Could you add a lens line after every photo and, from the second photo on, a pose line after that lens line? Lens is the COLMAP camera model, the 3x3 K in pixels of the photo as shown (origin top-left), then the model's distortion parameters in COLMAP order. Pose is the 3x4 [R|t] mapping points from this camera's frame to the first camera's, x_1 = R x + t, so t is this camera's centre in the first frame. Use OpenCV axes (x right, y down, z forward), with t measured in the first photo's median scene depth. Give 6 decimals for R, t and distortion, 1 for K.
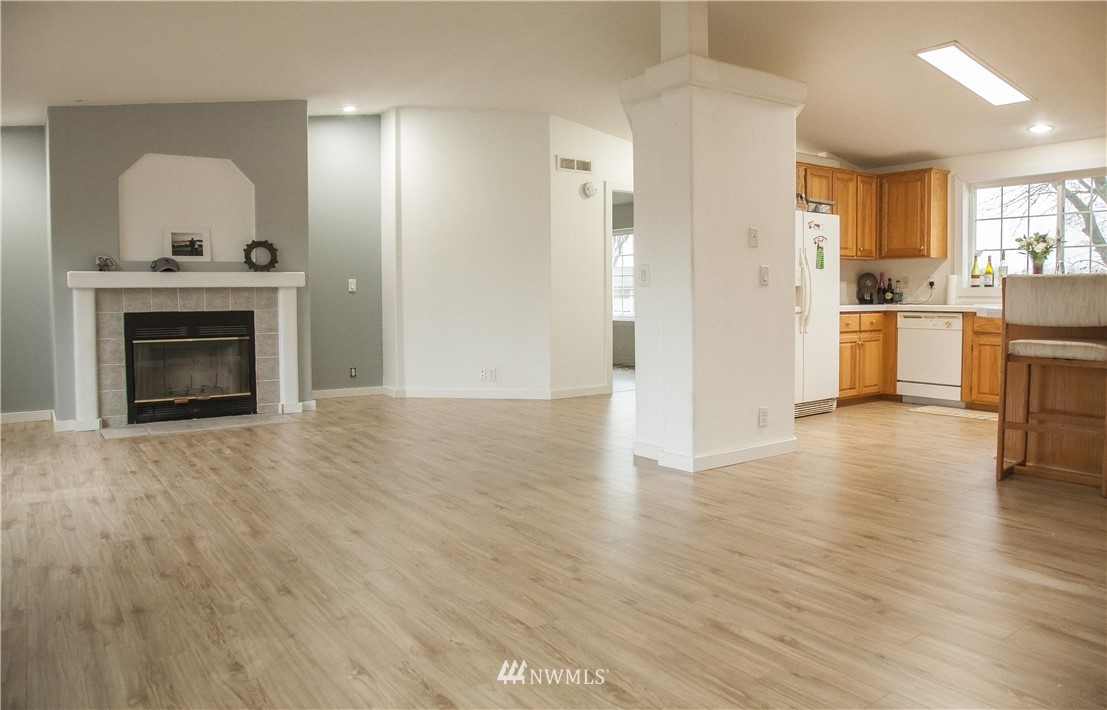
lens RADIAL K [[758.7, 0, 553.5], [0, 758.7, 355.0], [0, 0, 1]] dist [-0.110219, 0.000332]
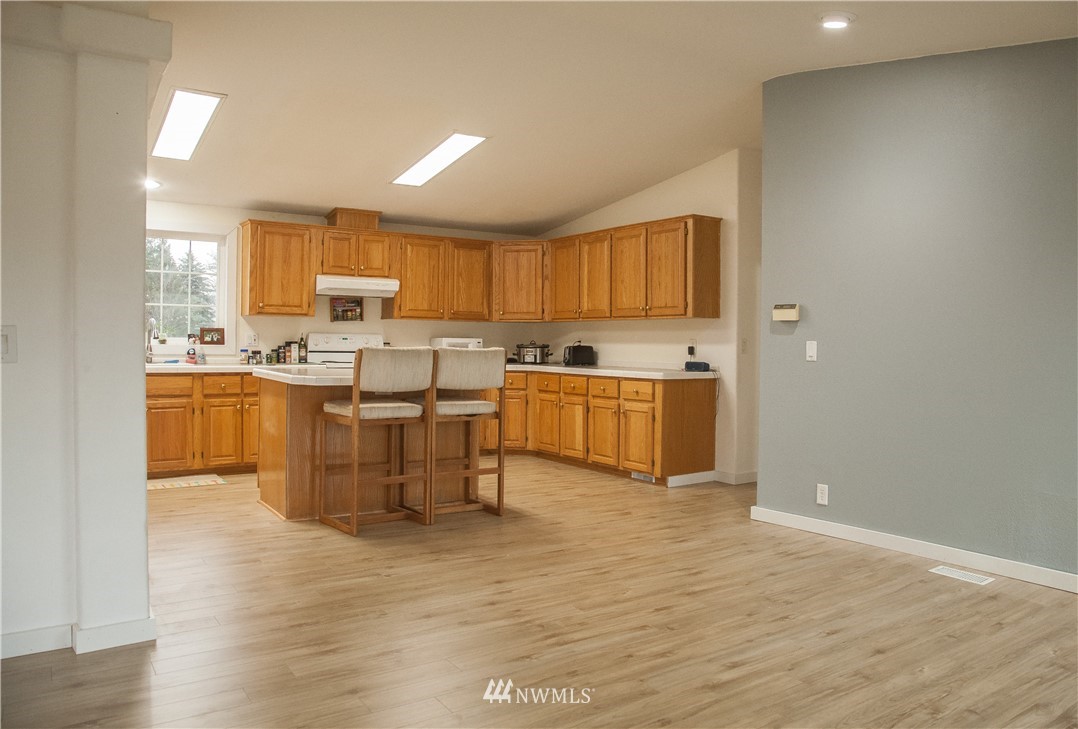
lens RADIAL K [[788.1, 0, 539.0], [0, 788.1, 364.5], [0, 0, 1]] dist [-0.095779, 0.000319]
pose [[0.009450, -0.021414, 0.999726, -0.566560], [0.061868, 0.997868, 0.020789, -0.094243], [-0.998040, 0.061655, 0.010755, 0.752017]]
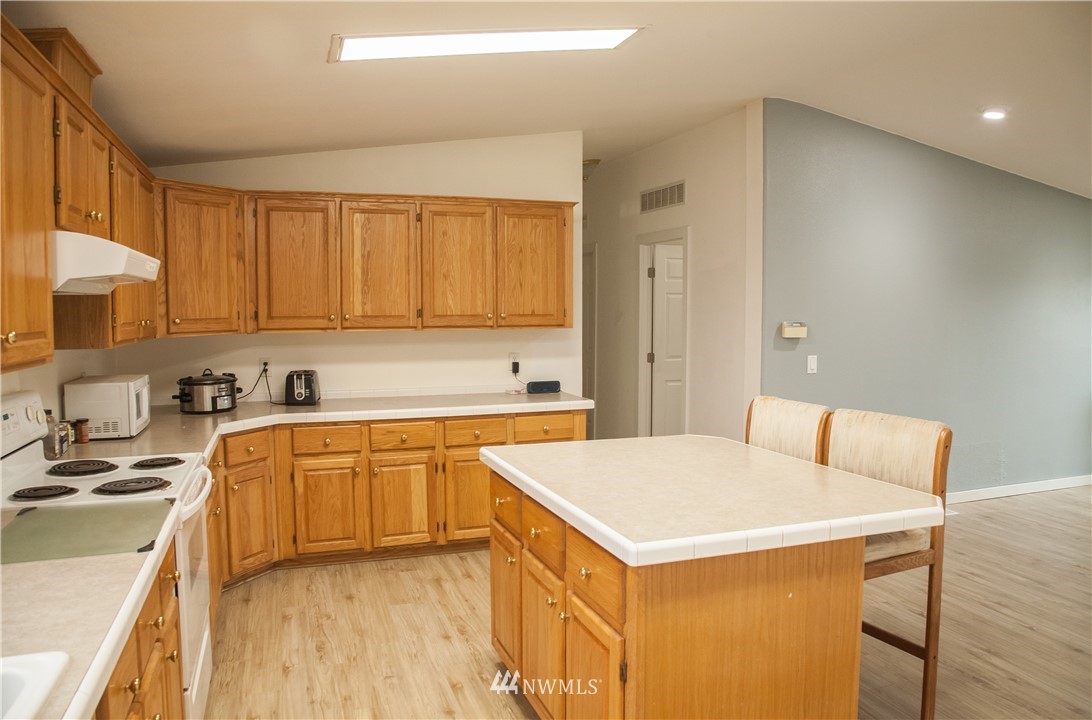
lens RADIAL K [[777.1, 0, 546.0], [0, 777.1, 360.0], [0, 0, 1]] dist [-0.086216, 0.004046]
pose [[-0.969383, -0.007932, 0.245424, 0.826863], [0.026527, 0.990246, 0.136785, -0.273393], [-0.244115, 0.139107, -0.959717, 1.771769]]
